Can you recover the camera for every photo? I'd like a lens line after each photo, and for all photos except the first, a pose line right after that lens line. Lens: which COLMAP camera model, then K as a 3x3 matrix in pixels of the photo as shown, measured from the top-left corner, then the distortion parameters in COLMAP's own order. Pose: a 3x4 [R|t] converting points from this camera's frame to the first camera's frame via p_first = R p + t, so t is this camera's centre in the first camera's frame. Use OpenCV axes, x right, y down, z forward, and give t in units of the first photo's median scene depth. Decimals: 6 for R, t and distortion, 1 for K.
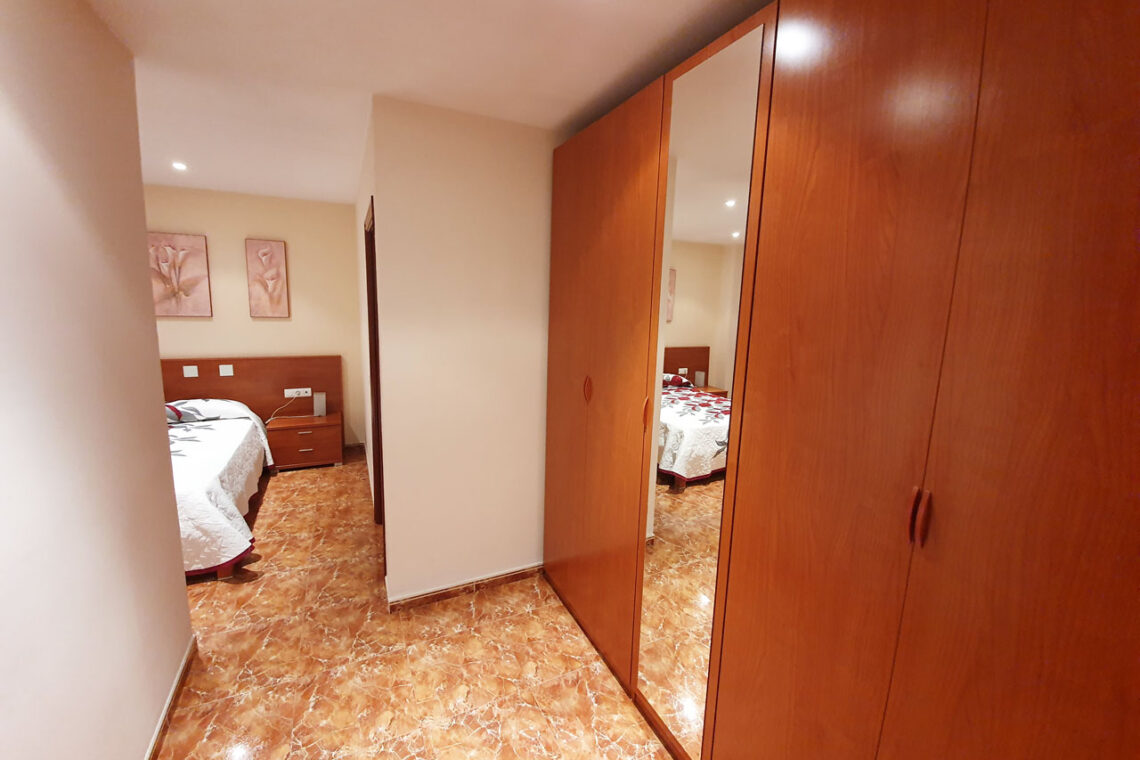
lens RADIAL K [[448.0, 0, 567.7], [0, 448.0, 372.9], [0, 0, 1]] dist [-0.003952, -0.000410]
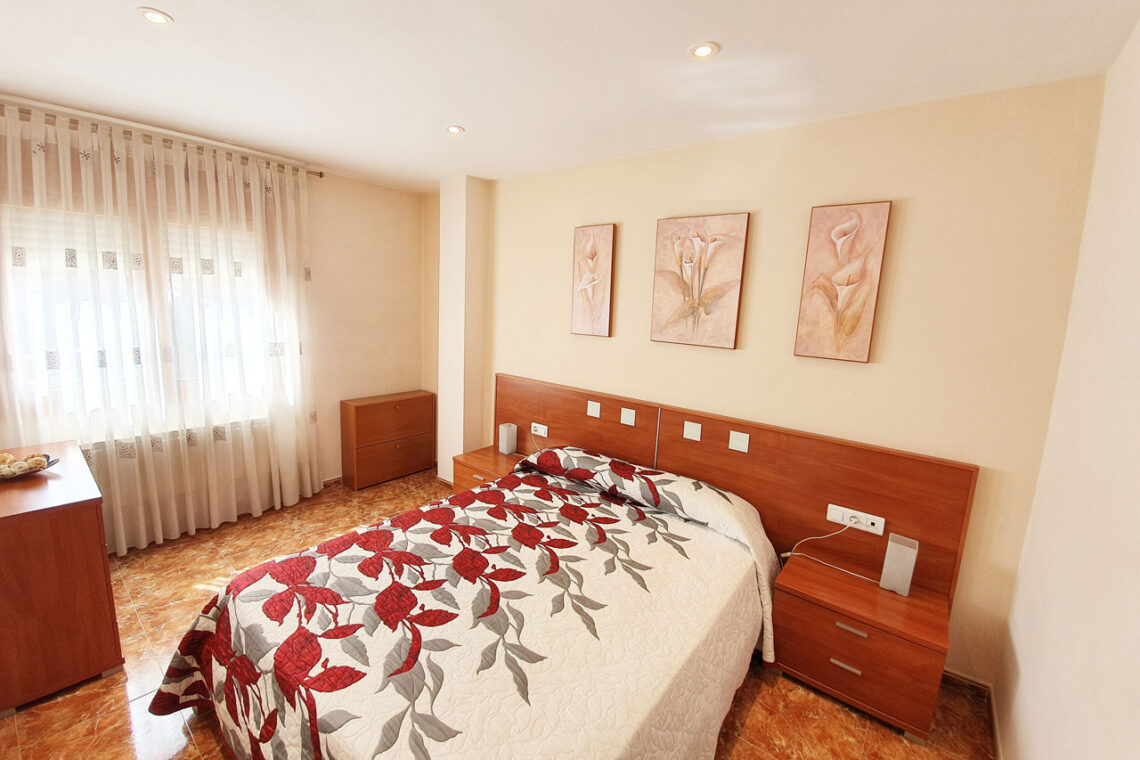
lens RADIAL K [[448.0, 0, 558.7], [0, 448.0, 363.5], [0, 0, 1]] dist [-0.003952, -0.000410]
pose [[0.412056, 0.116790, -0.903643, -0.344119], [-0.171526, 0.983962, 0.048956, -0.093906], [0.894868, 0.134826, 0.425480, 0.526603]]
